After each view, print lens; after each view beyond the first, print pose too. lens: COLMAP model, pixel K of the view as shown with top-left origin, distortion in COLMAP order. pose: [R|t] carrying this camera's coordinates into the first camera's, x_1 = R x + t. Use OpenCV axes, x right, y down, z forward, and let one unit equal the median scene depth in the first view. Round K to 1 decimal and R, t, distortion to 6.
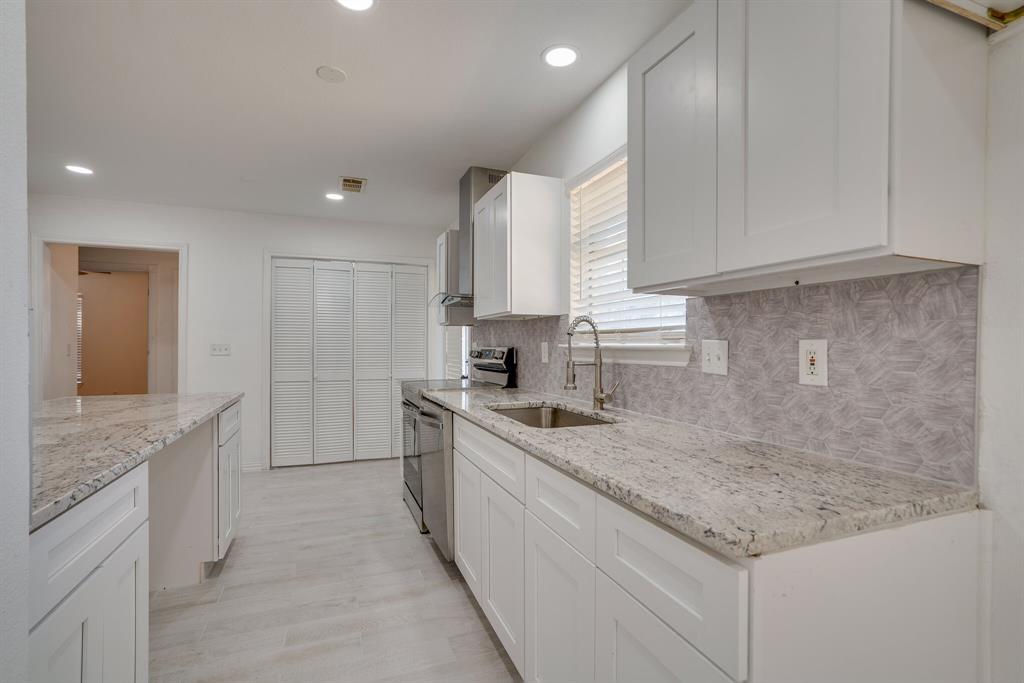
lens RADIAL K [[478.8, 0, 513.6], [0, 478.8, 342.4], [0, 0, 1]] dist [-0.056096, 0.022104]
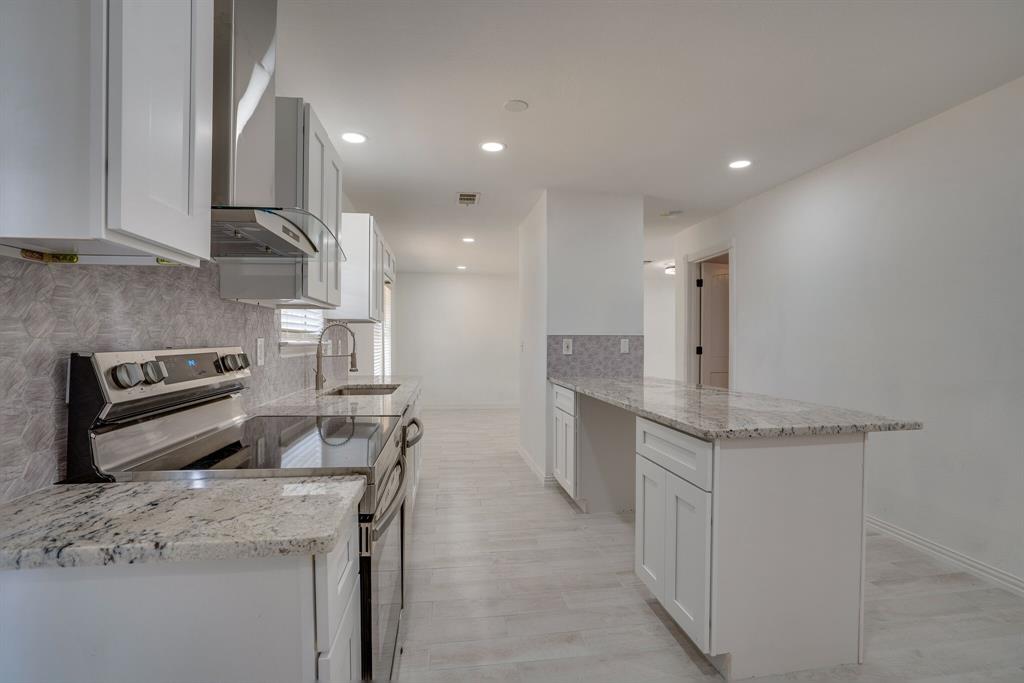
lens RADIAL K [[478.8, 0, 513.6], [0, 478.8, 342.4], [0, 0, 1]] dist [-0.056096, 0.022104]
pose [[-0.974479, -0.000679, 0.224479, -0.555854], [-0.001451, 0.999994, -0.003274, 0.007568], [-0.224475, -0.003516, -0.974473, 1.833511]]
